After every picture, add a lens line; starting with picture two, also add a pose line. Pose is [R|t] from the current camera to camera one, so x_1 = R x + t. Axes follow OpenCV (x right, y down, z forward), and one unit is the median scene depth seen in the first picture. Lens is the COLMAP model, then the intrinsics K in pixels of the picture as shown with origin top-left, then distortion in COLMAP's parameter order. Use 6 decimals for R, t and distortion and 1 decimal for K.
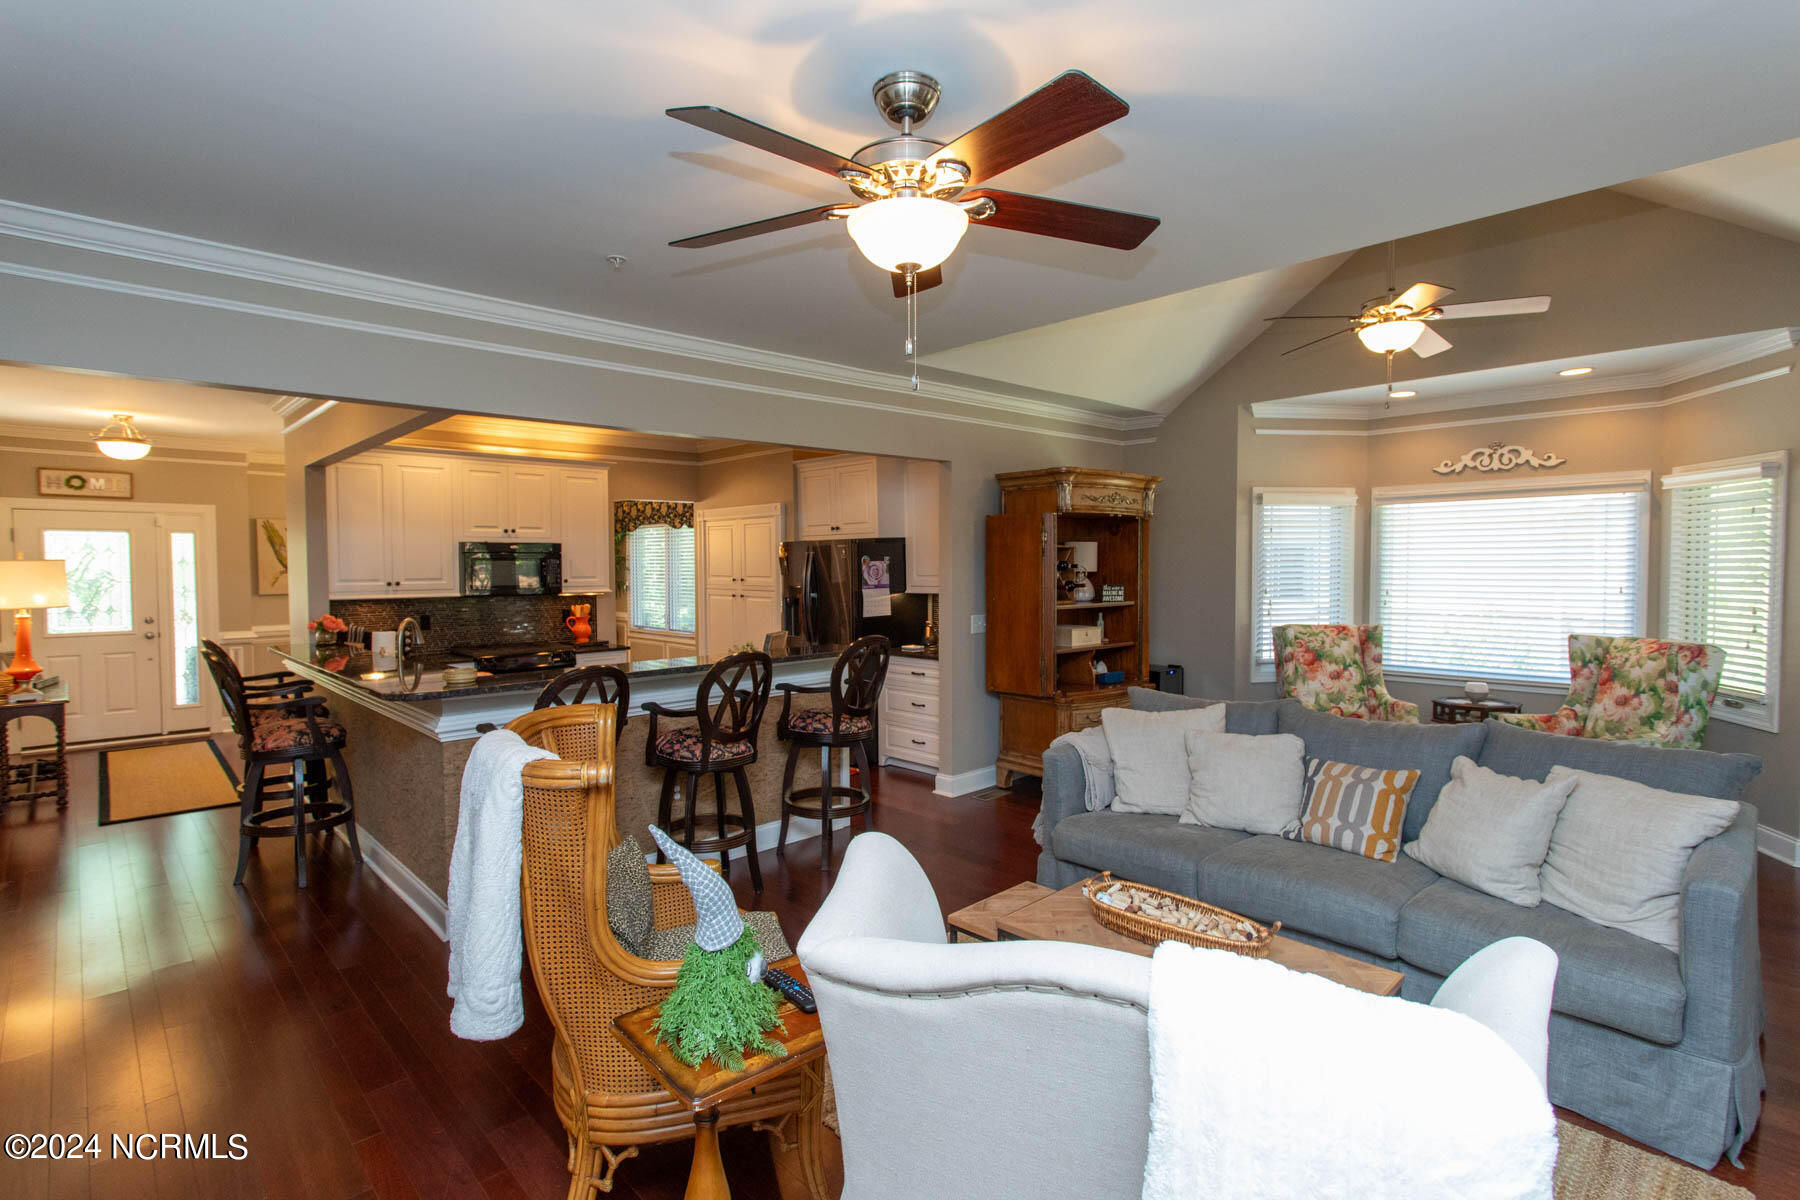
lens RADIAL K [[840.6, 0, 896.6], [0, 840.6, 594.6], [0, 0, 1]] dist [-0.002238, 0.000190]
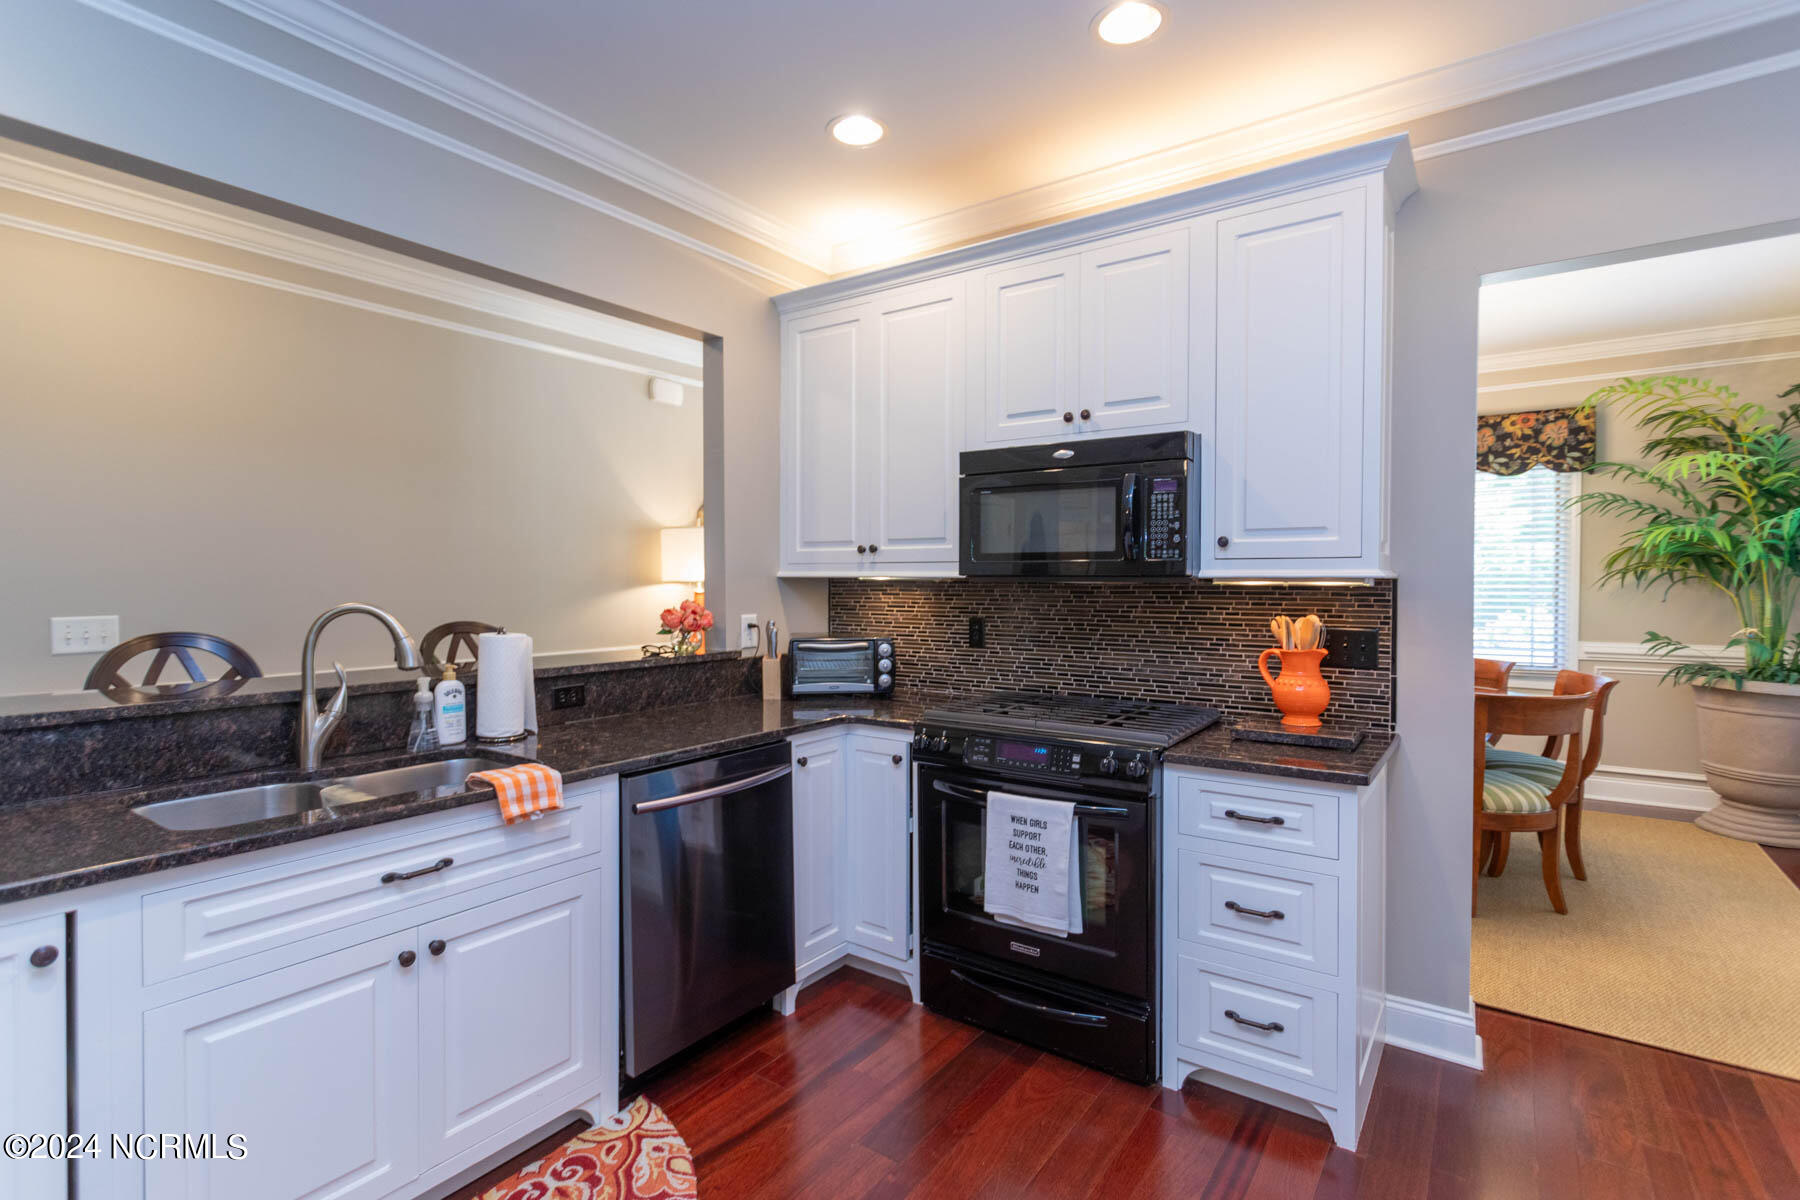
lens RADIAL K [[849.9, 0, 899.1], [0, 849.9, 596.0], [0, 0, 1]] dist [0.003993, 0.001109]
pose [[0.186055, 0.022438, -0.982283, -0.087497], [-0.036479, 0.999208, 0.015915, 0.005961], [0.981862, 0.032872, 0.186726, 0.868203]]
